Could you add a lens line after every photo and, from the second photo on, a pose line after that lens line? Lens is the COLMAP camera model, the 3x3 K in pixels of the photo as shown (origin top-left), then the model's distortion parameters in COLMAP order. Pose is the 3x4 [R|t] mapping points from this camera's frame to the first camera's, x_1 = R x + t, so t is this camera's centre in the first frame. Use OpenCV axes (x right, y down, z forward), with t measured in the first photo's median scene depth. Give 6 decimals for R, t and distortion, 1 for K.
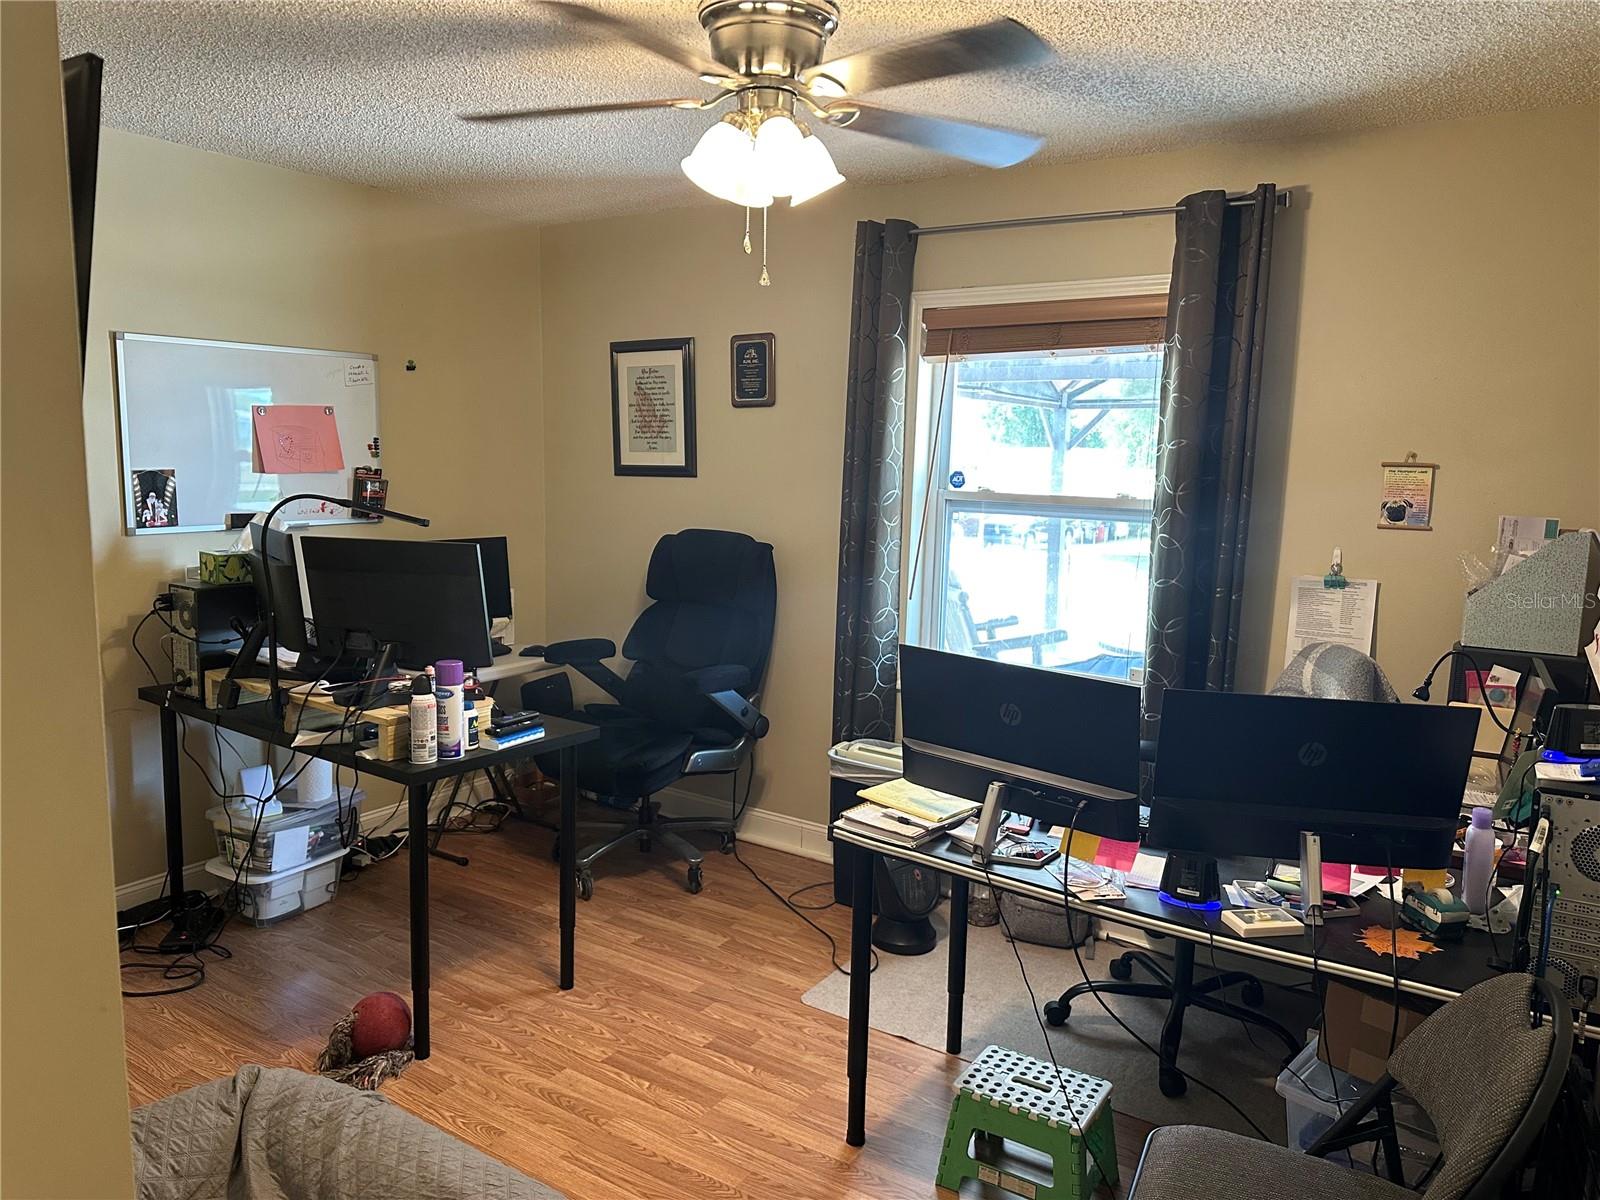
lens RADIAL K [[1113.6, 0, 798.6], [0, 1113.6, 600.7], [0, 0, 1]] dist [0.059443, -0.088669]
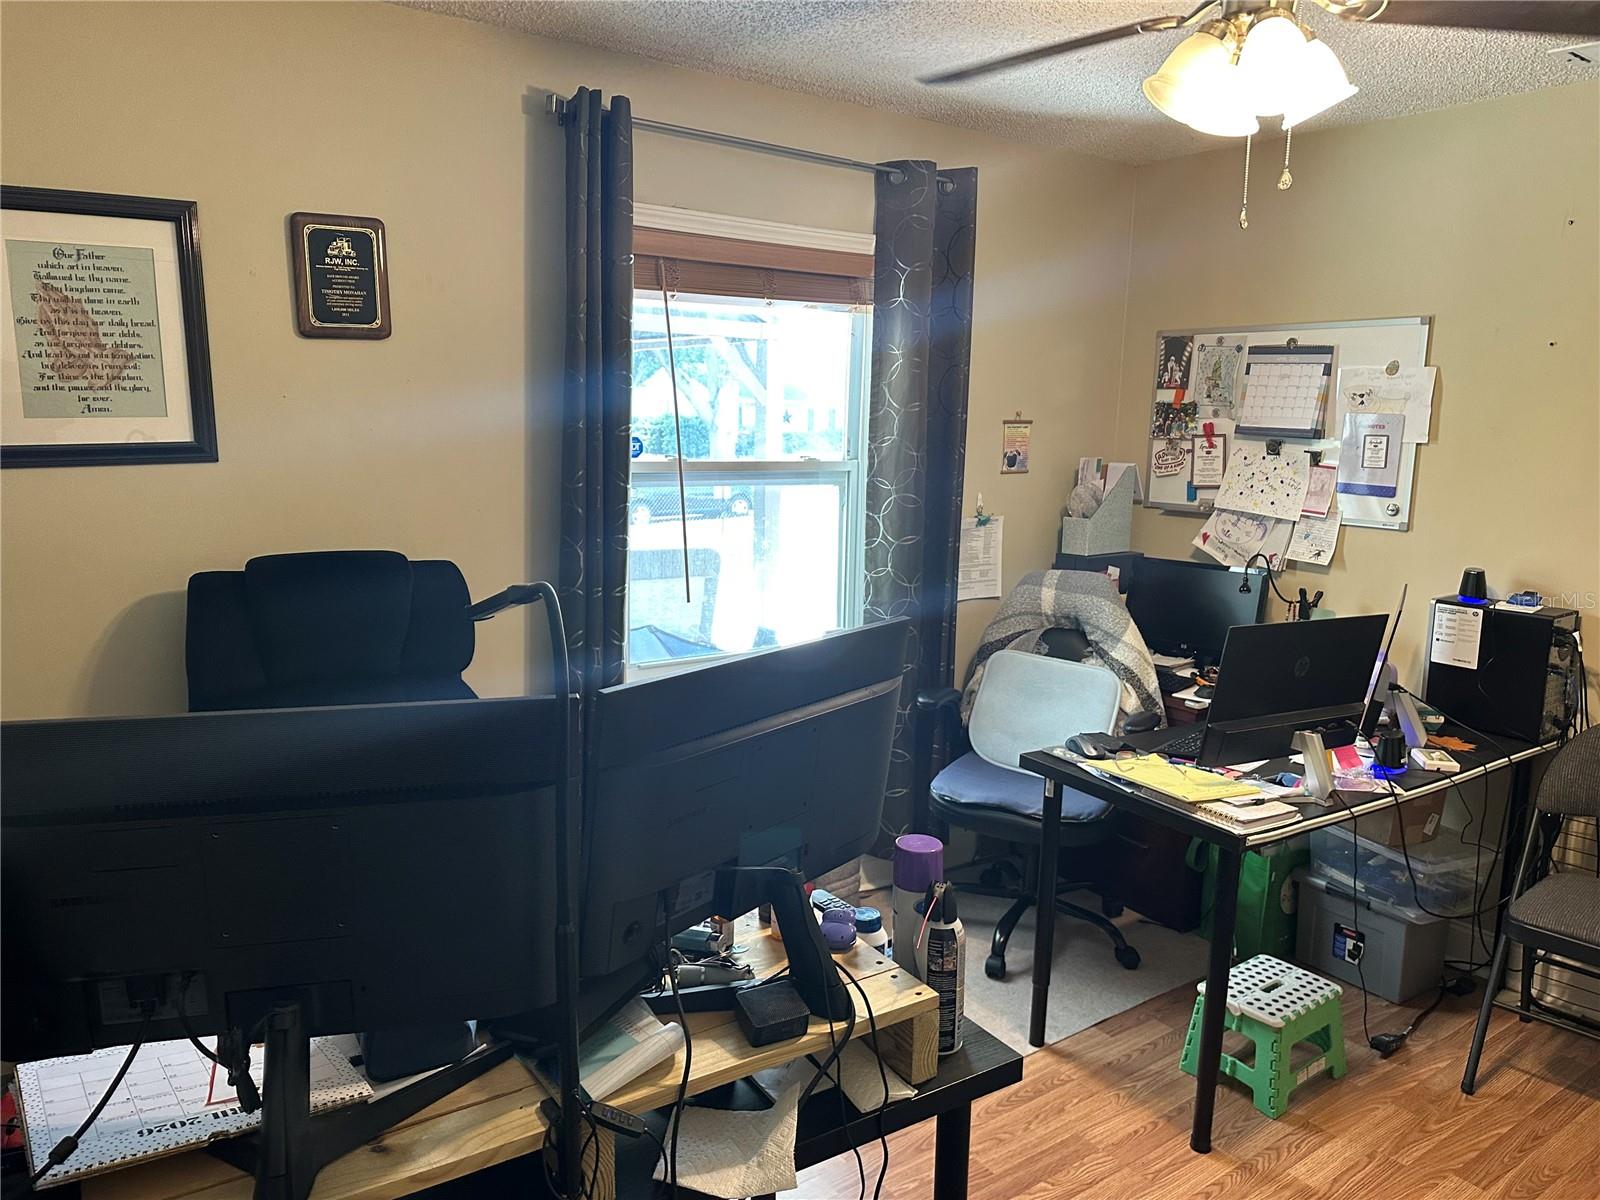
lens RADIAL K [[1113.6, 0, 798.6], [0, 1113.6, 600.7], [0, 0, 1]] dist [0.059443, -0.088669]
pose [[0.380077, -0.173440, 0.908548, -0.564152], [0.112565, 0.983635, 0.140684, -0.099893], [-0.918080, 0.048800, 0.393380, 0.585277]]
